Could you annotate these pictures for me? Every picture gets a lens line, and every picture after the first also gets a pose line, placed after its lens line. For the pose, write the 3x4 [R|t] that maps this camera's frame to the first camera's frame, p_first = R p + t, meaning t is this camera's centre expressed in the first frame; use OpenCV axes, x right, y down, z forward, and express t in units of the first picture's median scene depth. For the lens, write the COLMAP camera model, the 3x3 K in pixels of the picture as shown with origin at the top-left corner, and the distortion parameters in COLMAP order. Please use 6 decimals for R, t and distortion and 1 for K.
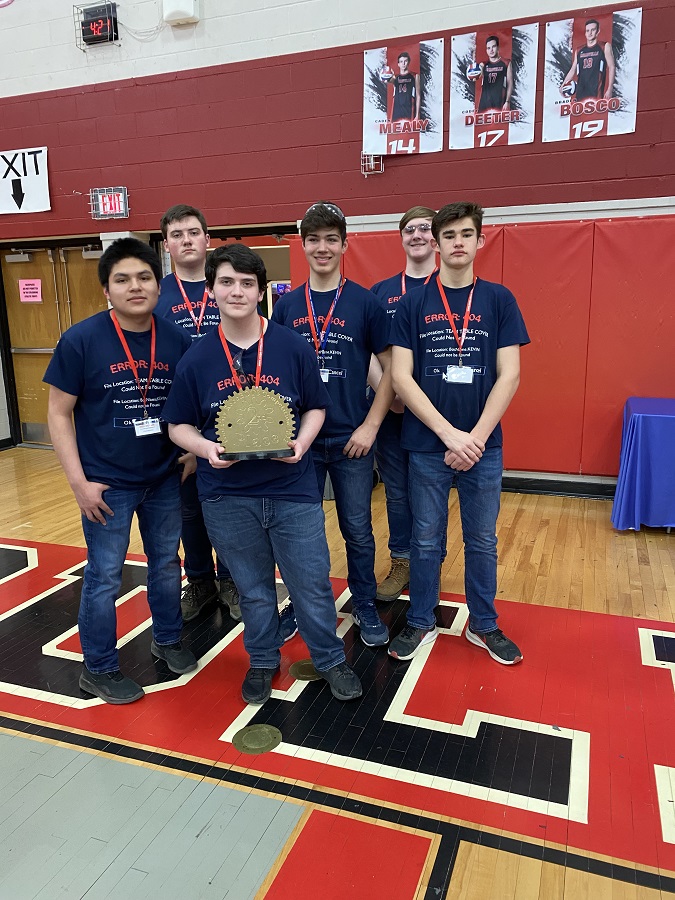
lens RADIAL K [[687.0, 0, 341.8], [0, 687.0, 454.5], [0, 0, 1]] dist [0.004747, 0.001605]
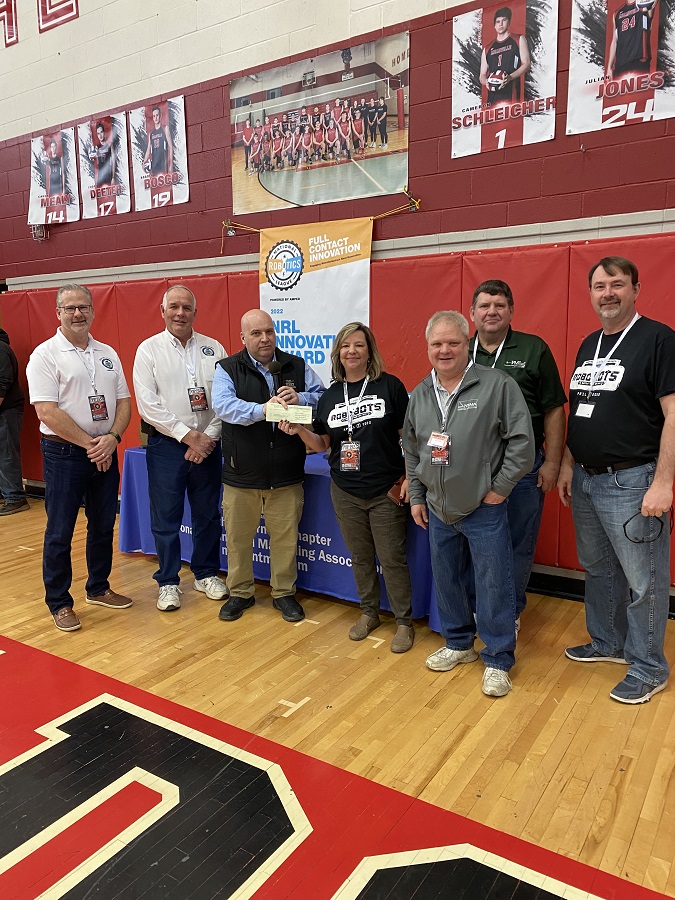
lens RADIAL K [[687.0, 0, 340.3], [0, 687.0, 452.5], [0, 0, 1]] dist [0.004747, 0.001605]
pose [[0.973560, 0.031317, -0.226276, 0.915355], [-0.036059, 0.999208, -0.016851, -0.044082], [0.225569, 0.024565, 0.973918, -0.035112]]
